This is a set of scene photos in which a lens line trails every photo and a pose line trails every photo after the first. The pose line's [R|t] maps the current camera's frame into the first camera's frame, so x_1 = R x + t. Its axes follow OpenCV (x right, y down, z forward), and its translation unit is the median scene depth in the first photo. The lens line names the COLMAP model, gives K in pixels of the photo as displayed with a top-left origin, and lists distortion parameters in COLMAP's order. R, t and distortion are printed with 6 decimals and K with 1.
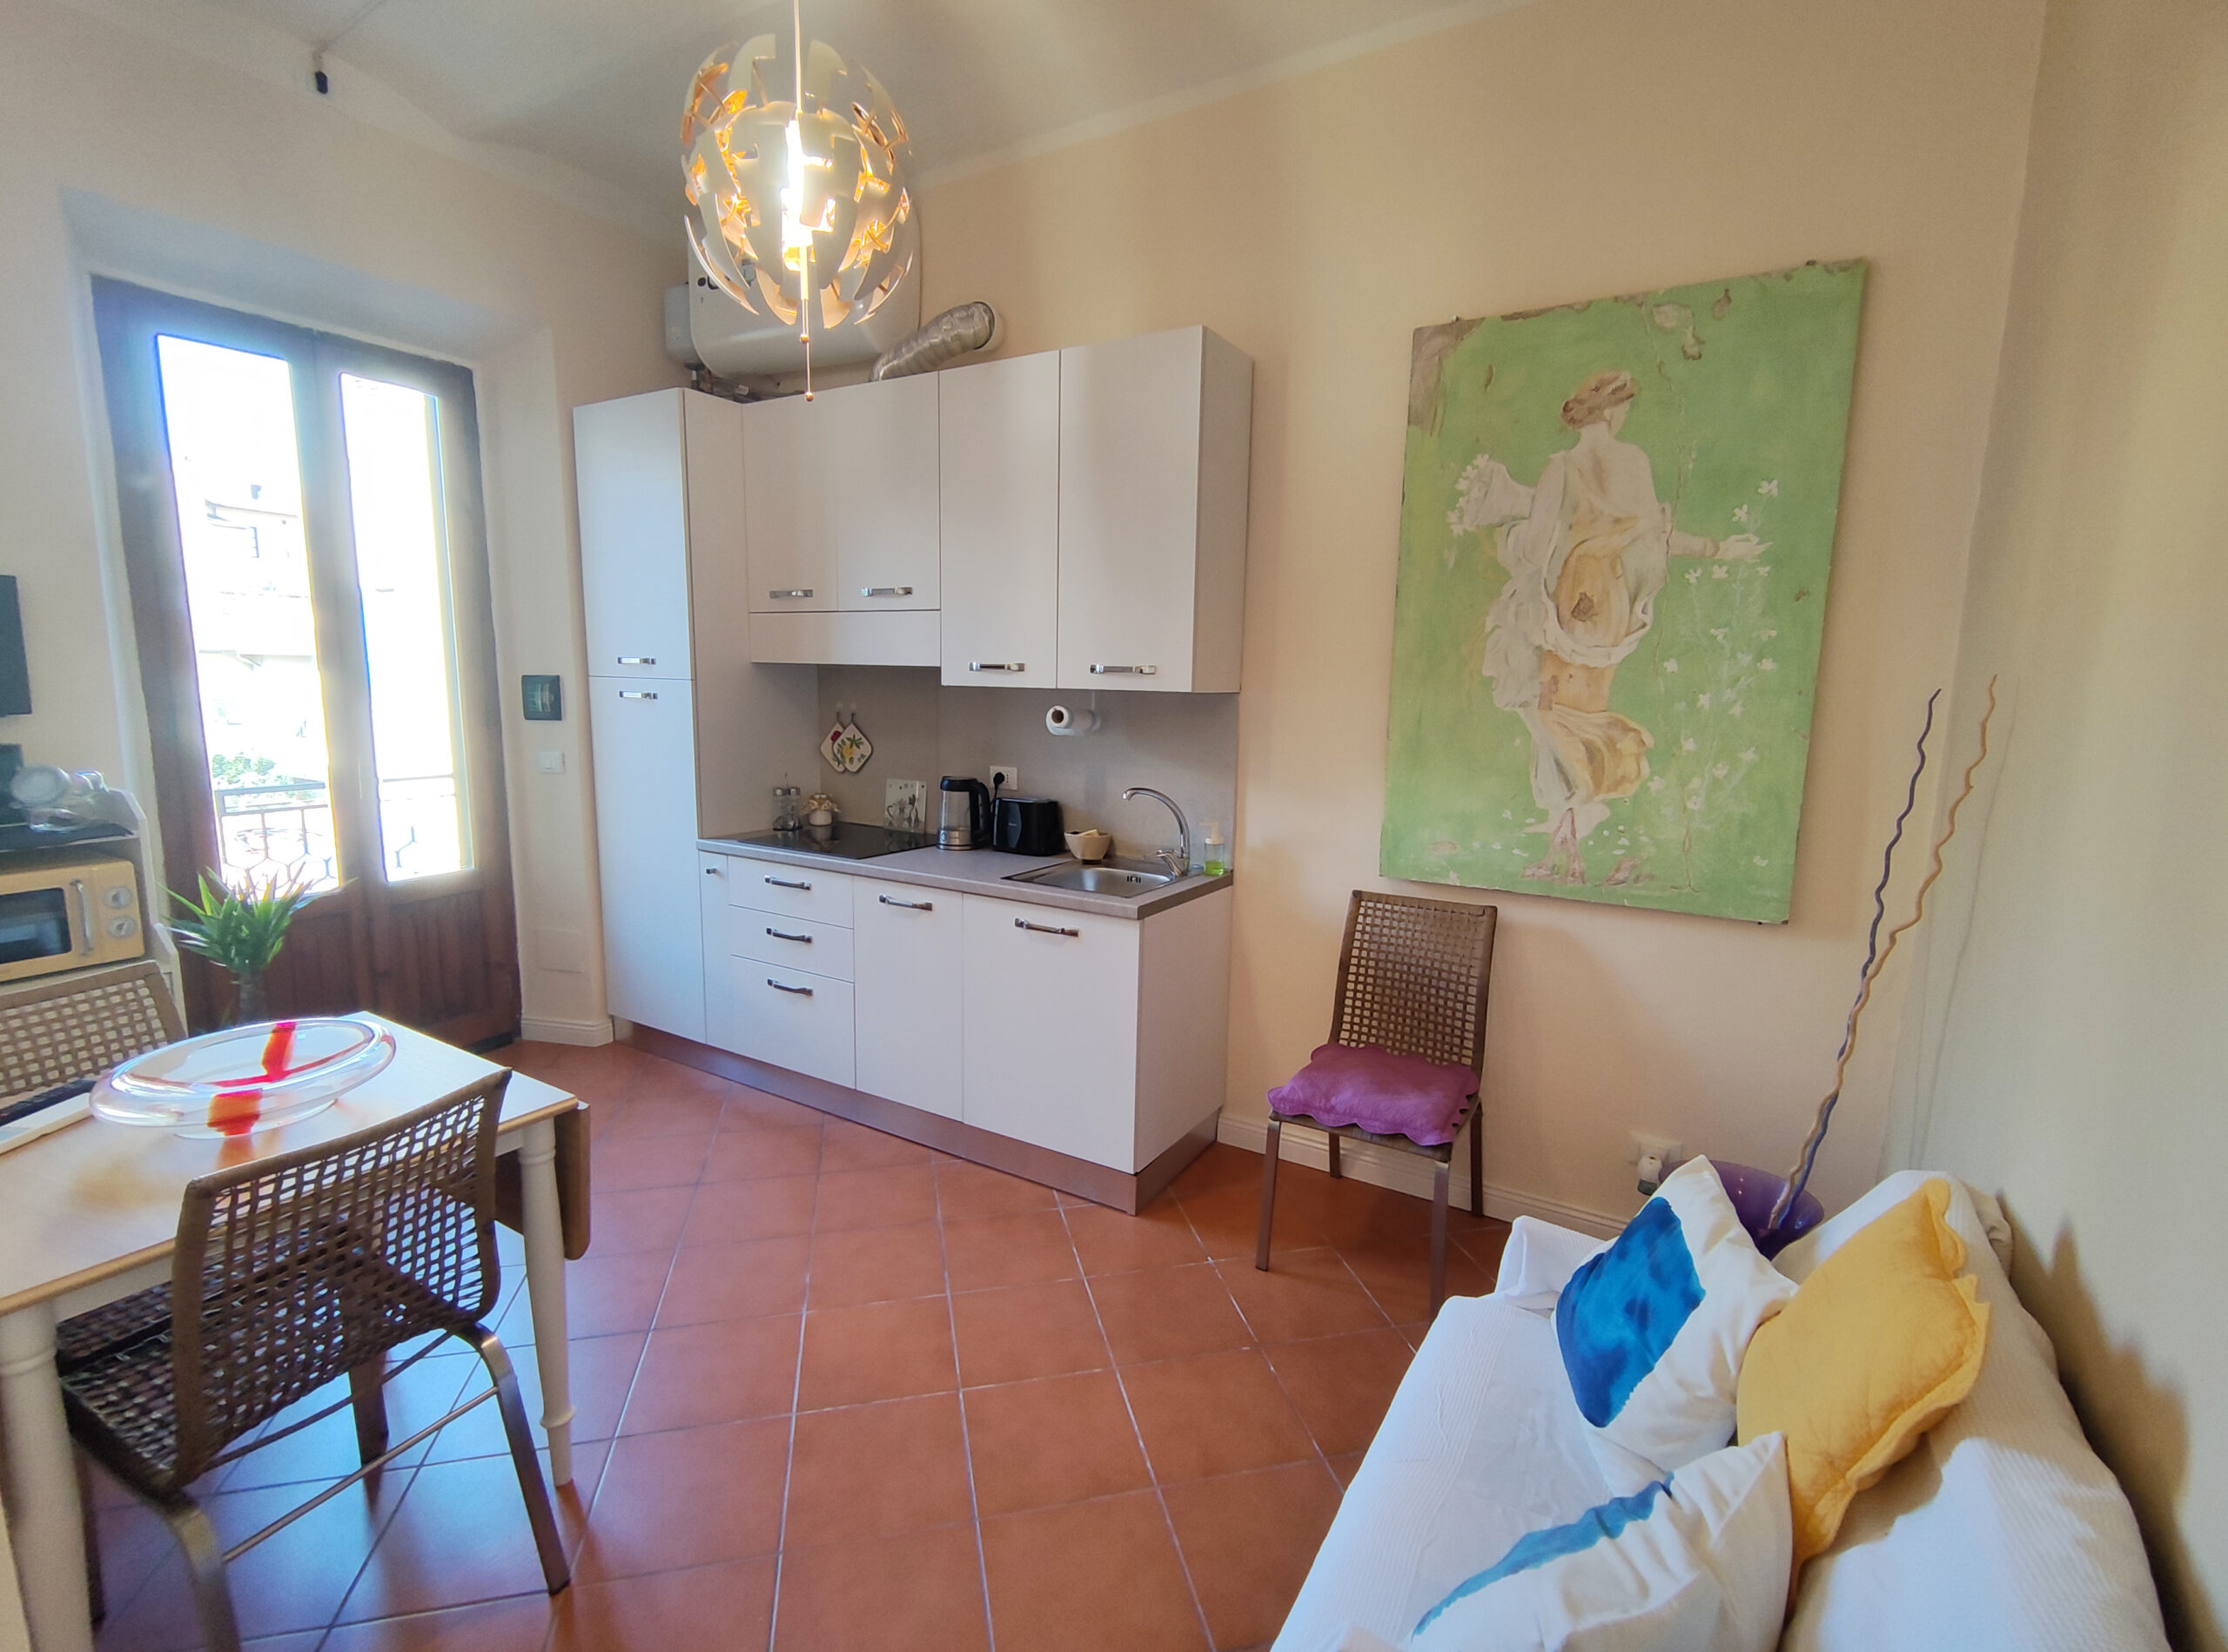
lens RADIAL K [[1004.4, 0, 1113.6], [0, 1004.4, 829.6], [0, 0, 1]] dist [0.013961, -0.007909]
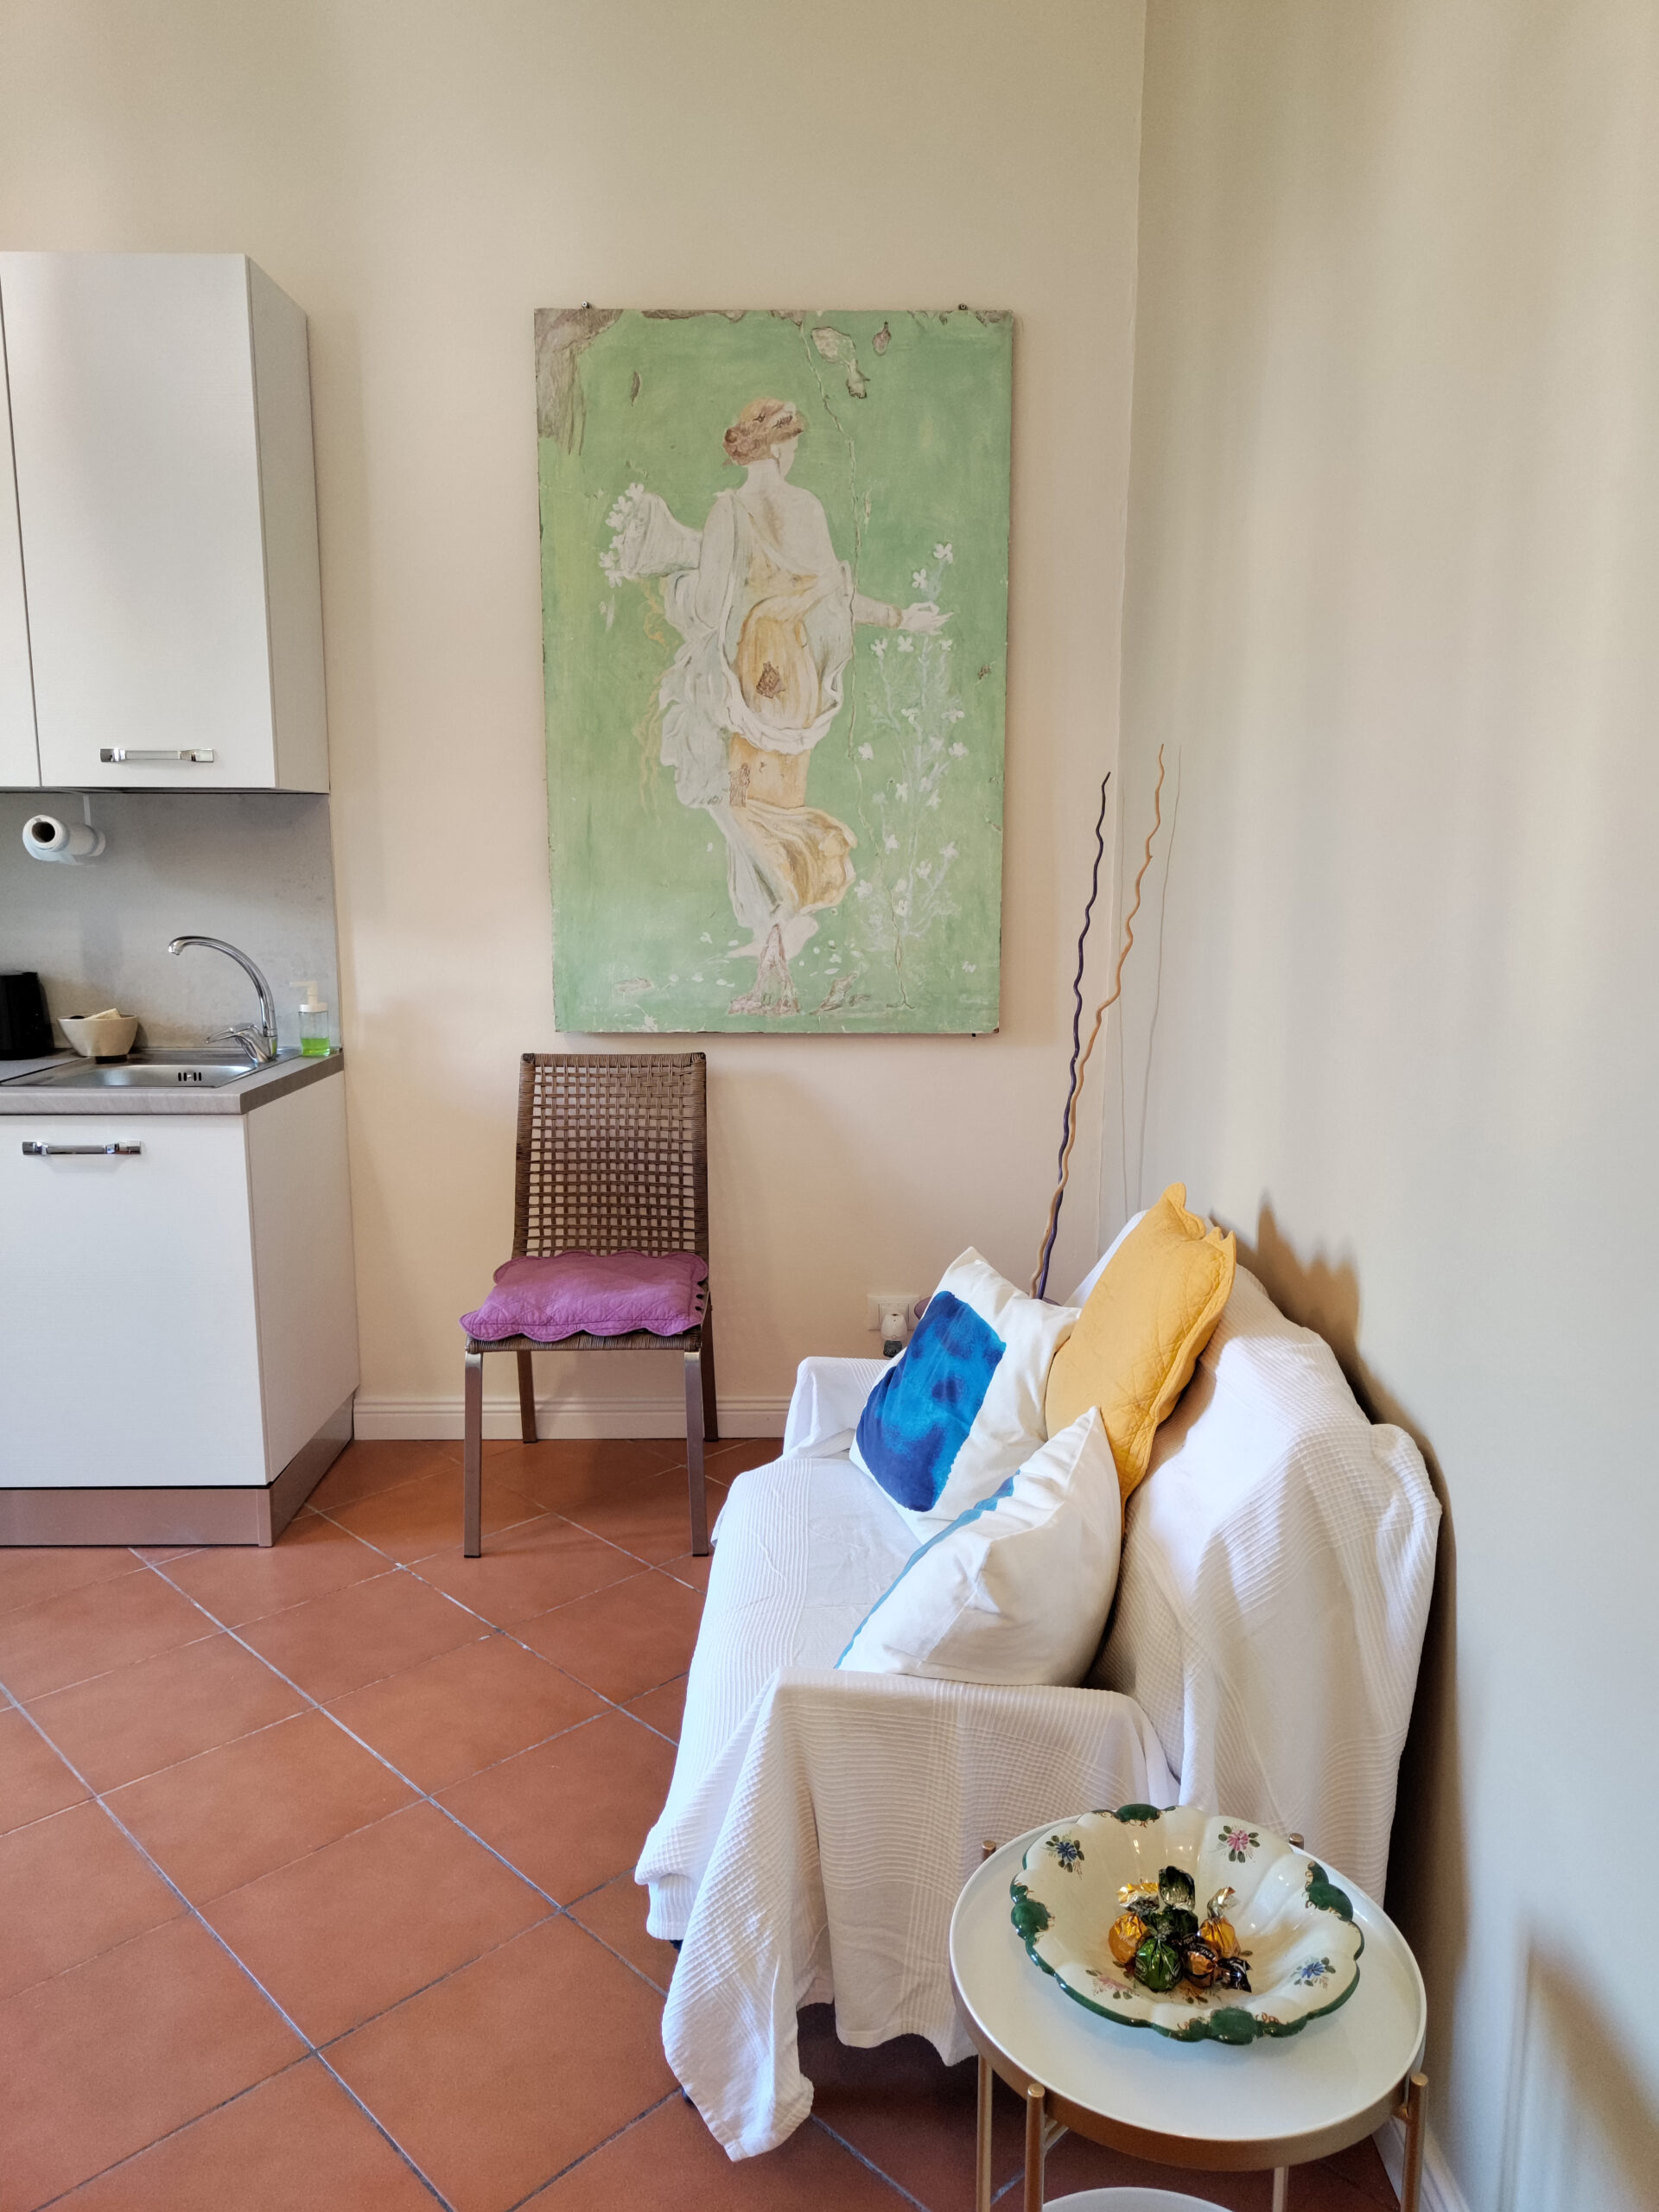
lens RADIAL K [[1535.4, 0, 838.7], [0, 1535.4, 1105.2], [0, 0, 1]] dist [0.021996, -0.026817]
pose [[0.854222, -0.102531, 0.509697, -0.168469], [0.091685, 0.994705, 0.046437, 0.074363], [-0.511760, 0.007064, 0.859100, -0.123862]]
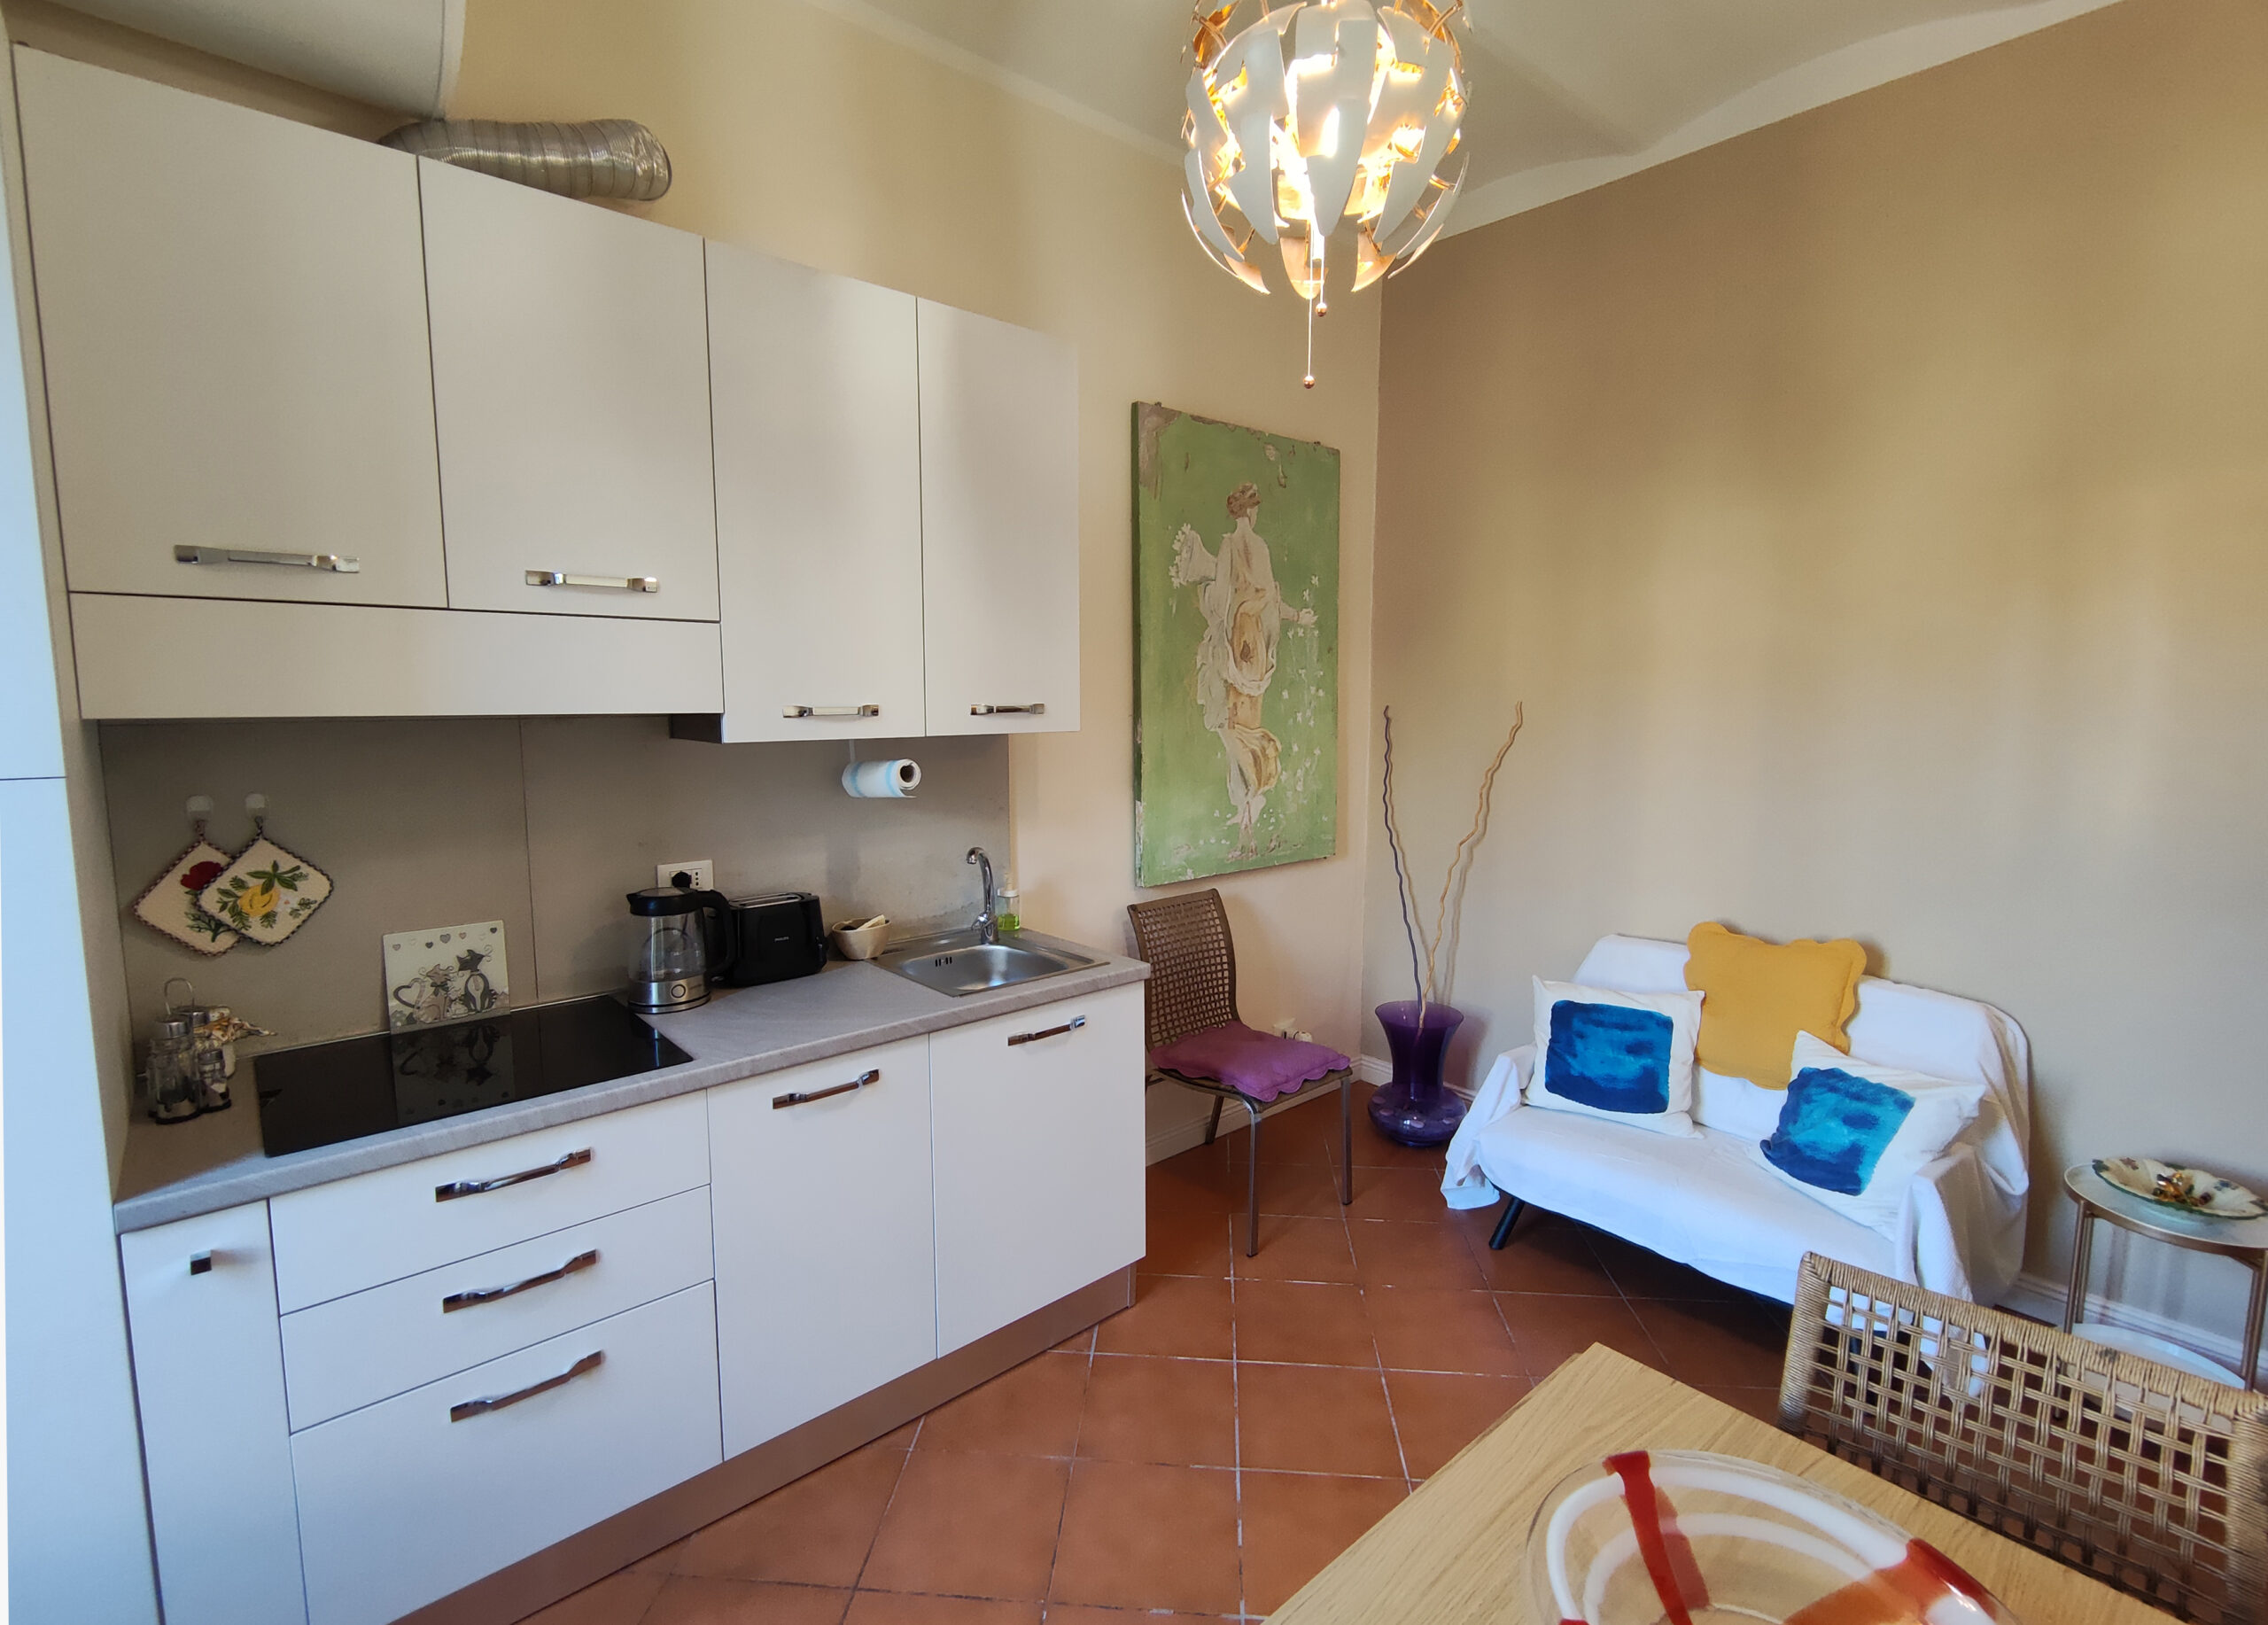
lens RADIAL K [[1046.4, 0, 1130.7], [0, 1046.4, 800.2], [0, 0, 1]] dist [0.015802, -0.000379]
pose [[0.304608, -0.119975, 0.944891, -0.895128], [0.149335, 0.985782, 0.077025, -0.152307], [-0.940698, 0.117643, 0.318194, 0.706311]]
